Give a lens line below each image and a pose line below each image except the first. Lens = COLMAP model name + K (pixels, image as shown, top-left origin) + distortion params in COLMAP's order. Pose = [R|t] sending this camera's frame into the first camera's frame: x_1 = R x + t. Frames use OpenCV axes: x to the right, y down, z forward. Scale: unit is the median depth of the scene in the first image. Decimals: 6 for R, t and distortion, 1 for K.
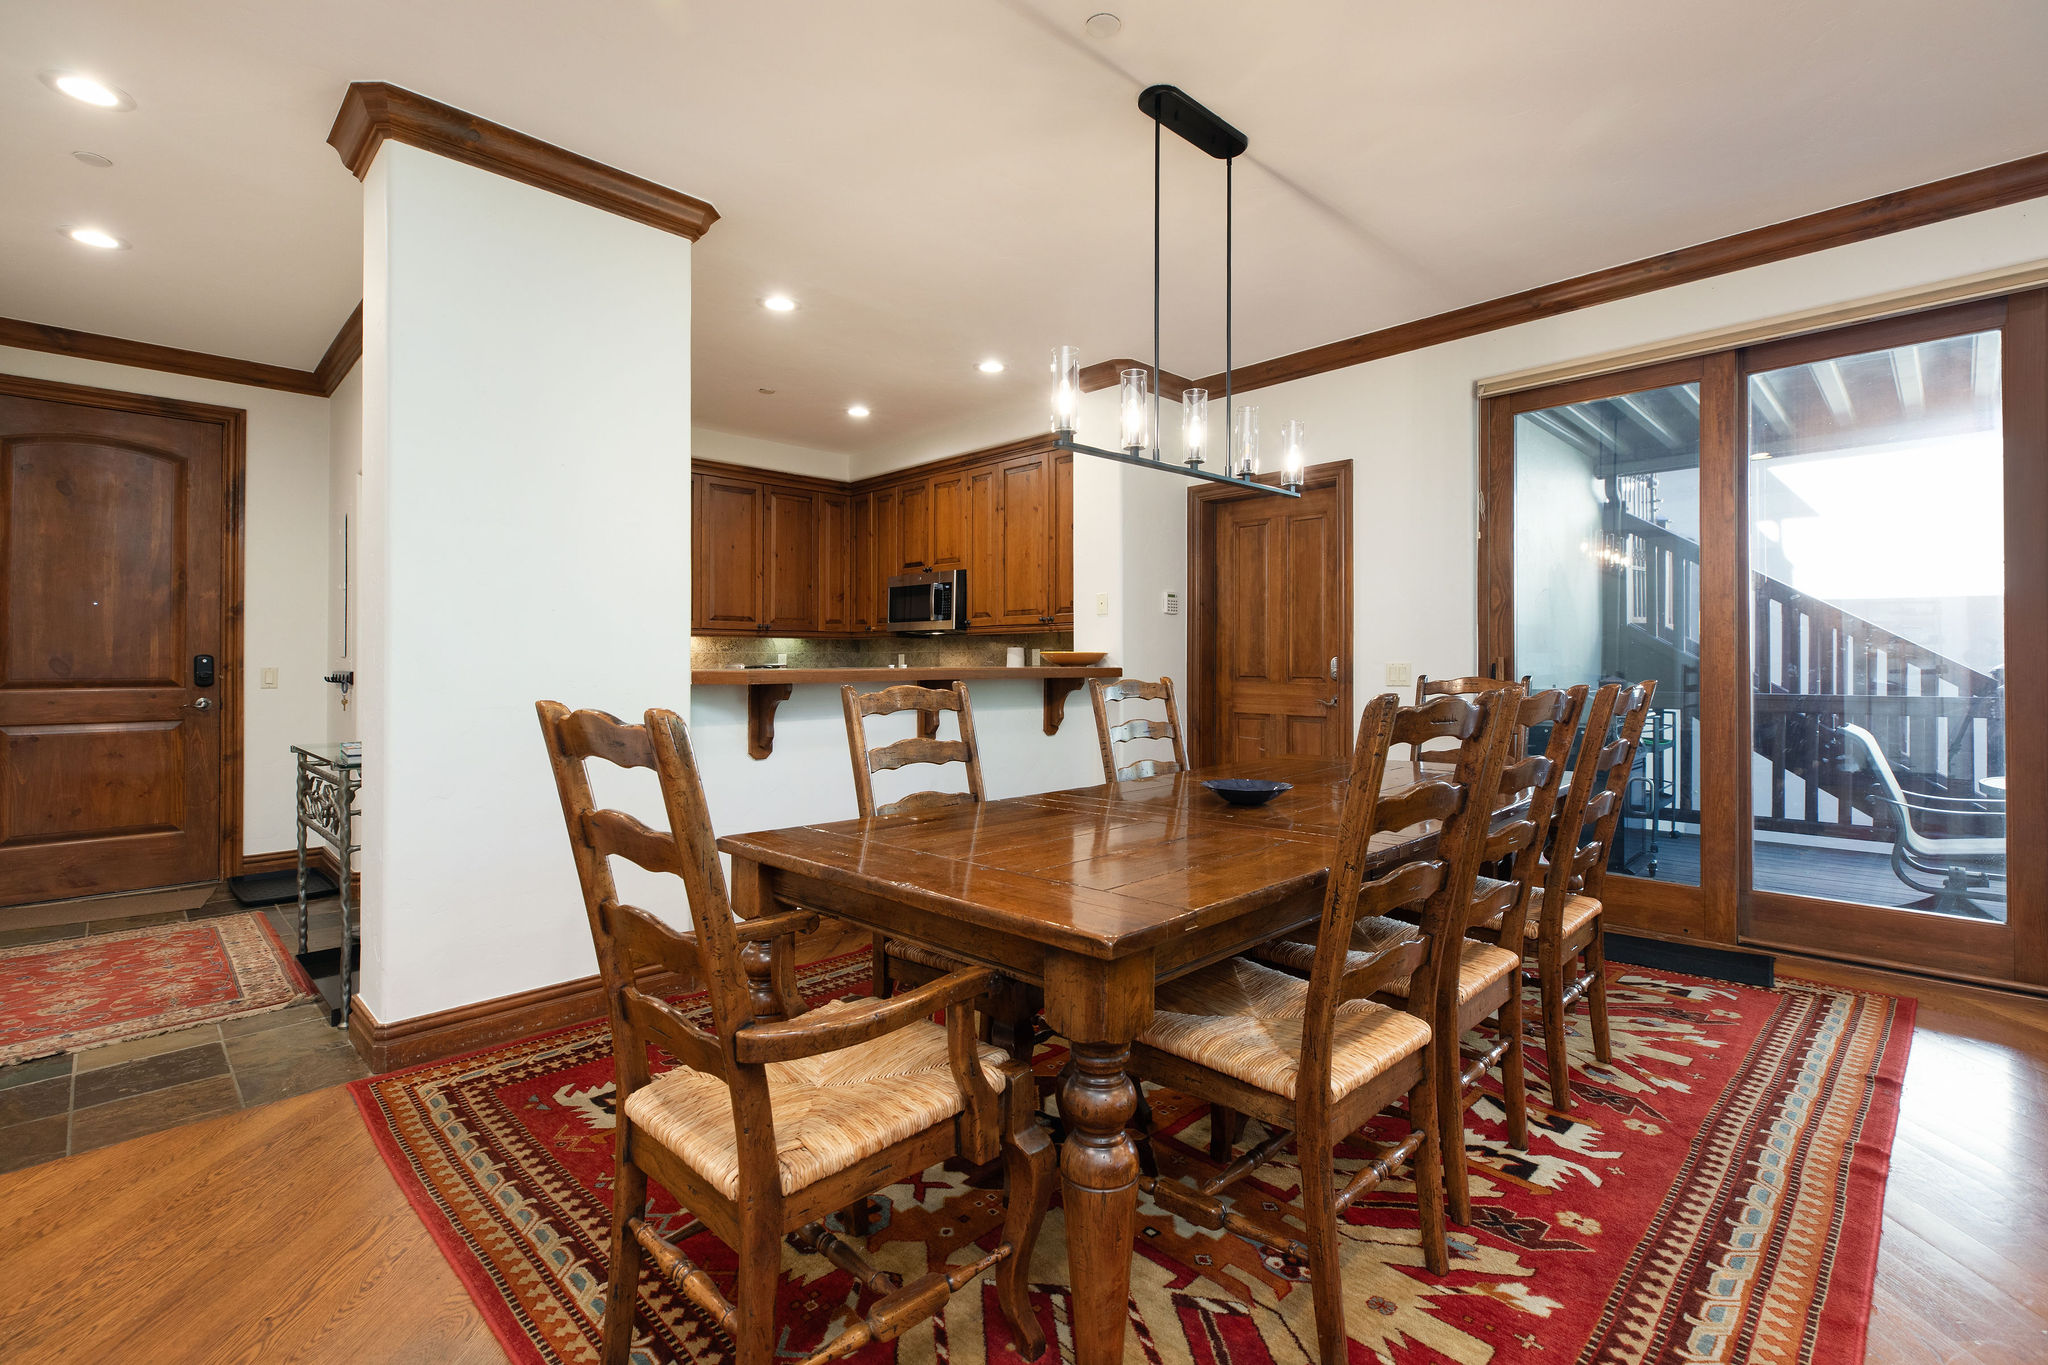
lens RADIAL K [[918.4, 0, 1027.8], [0, 918.4, 658.4], [0, 0, 1]] dist [-0.001260, -0.000139]
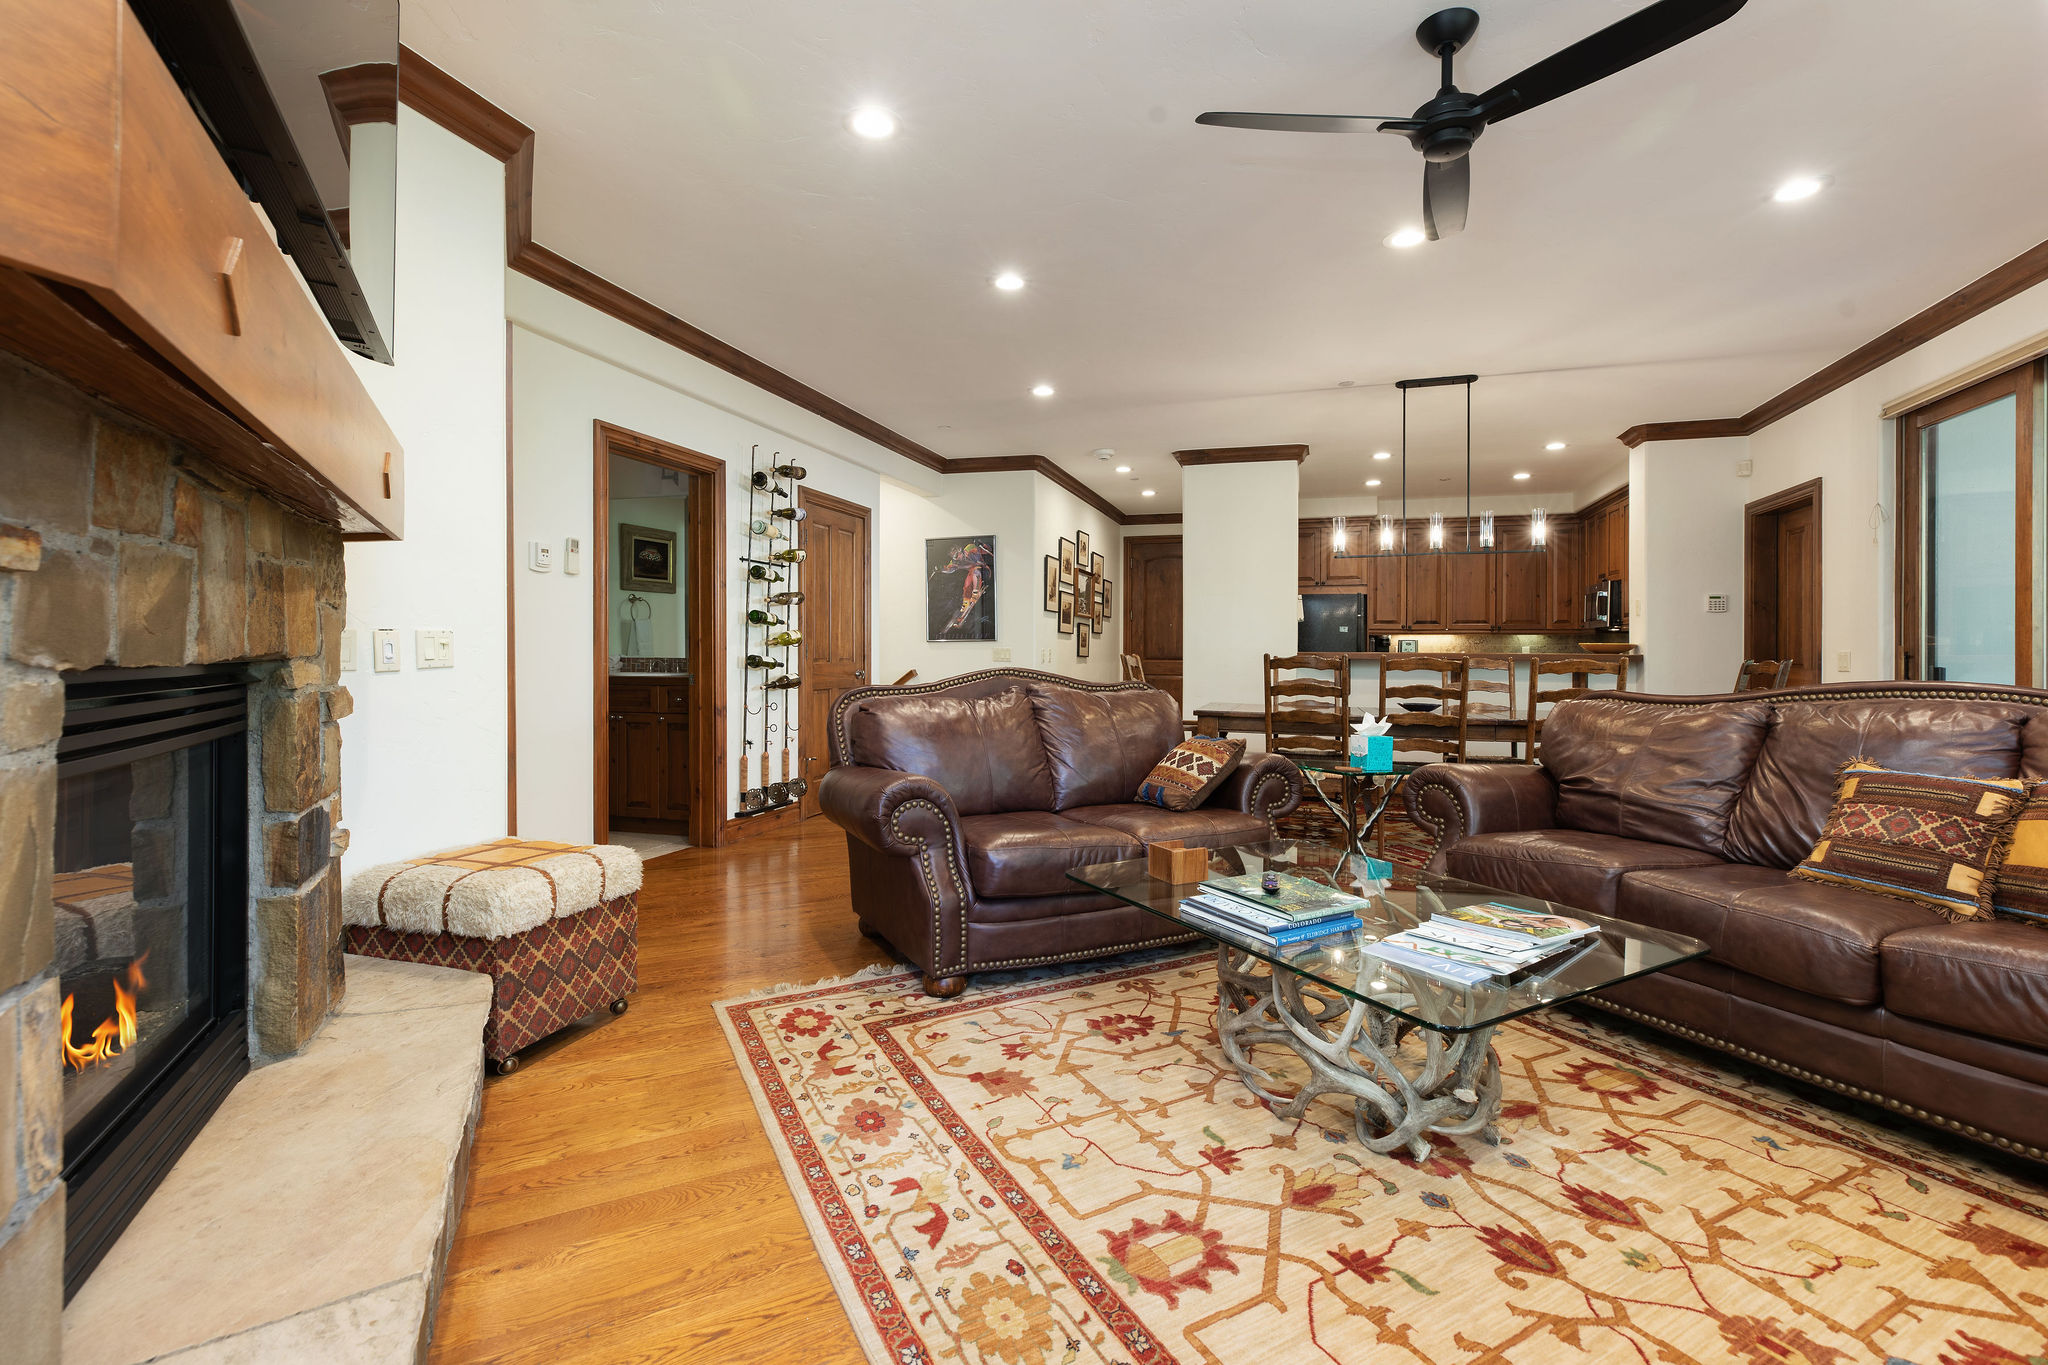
lens RADIAL K [[918.4, 0, 1027.8], [0, 918.4, 658.4], [0, 0, 1]] dist [-0.001260, -0.000139]
pose [[0.465091, 0.008661, -0.885221, 0.639748], [-0.002545, 0.999961, 0.008447, 0.004536], [0.885259, -0.001675, 0.465095, -0.305864]]
